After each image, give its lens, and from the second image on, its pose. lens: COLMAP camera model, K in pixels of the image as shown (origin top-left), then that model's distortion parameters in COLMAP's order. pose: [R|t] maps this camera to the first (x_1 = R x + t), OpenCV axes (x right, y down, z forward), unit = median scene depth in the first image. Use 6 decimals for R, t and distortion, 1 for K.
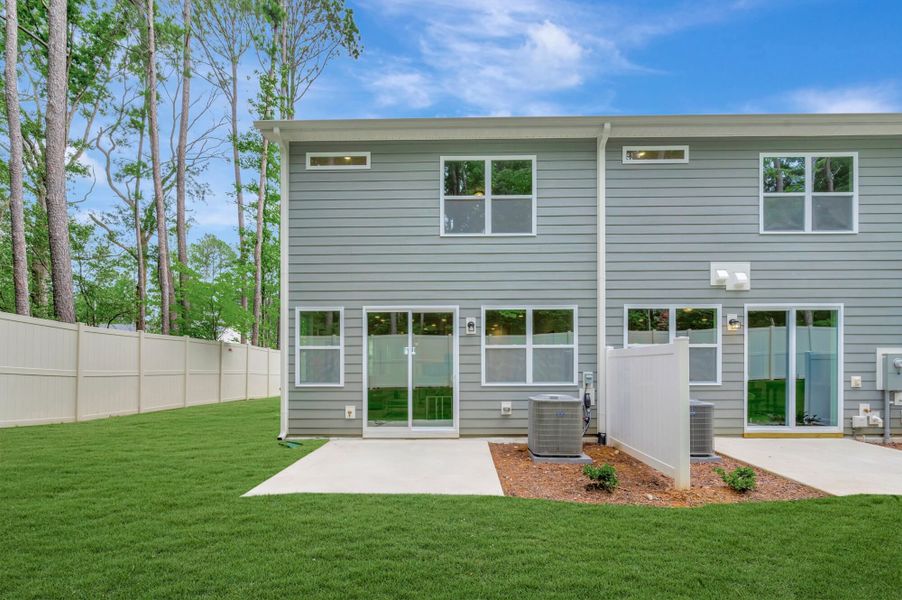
lens RADIAL K [[362.2, 0, 451.1], [0, 362.2, 303.5], [0, 0, 1]] dist [-0.005789, -0.000136]
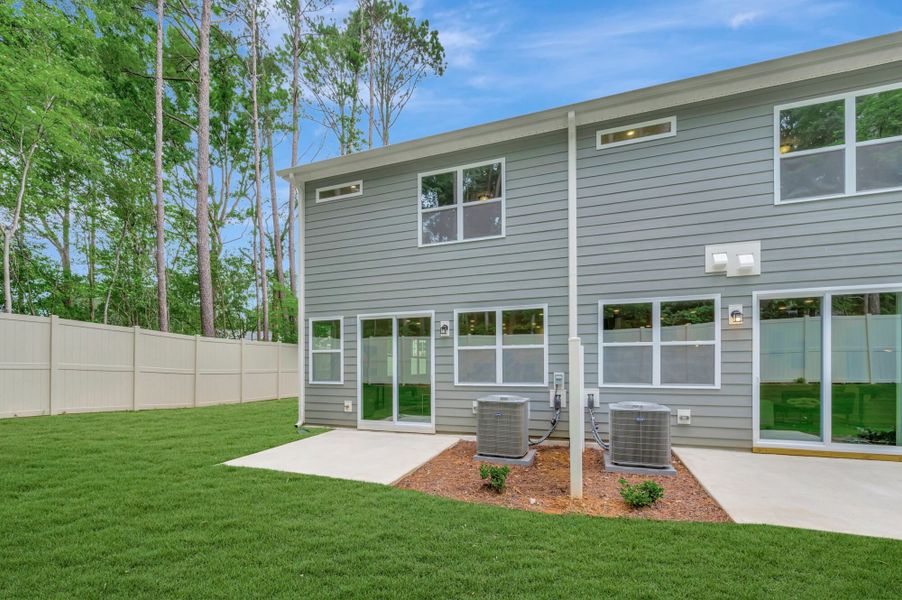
lens RADIAL K [[362.2, 0, 460.9], [0, 362.2, 298.5], [0, 0, 1]] dist [-0.005789, -0.000136]
pose [[0.950827, -0.058033, -0.304238, 0.423936], [0.055868, 0.998313, -0.015824, -0.007393], [0.304643, -0.001952, 0.952465, 0.000714]]
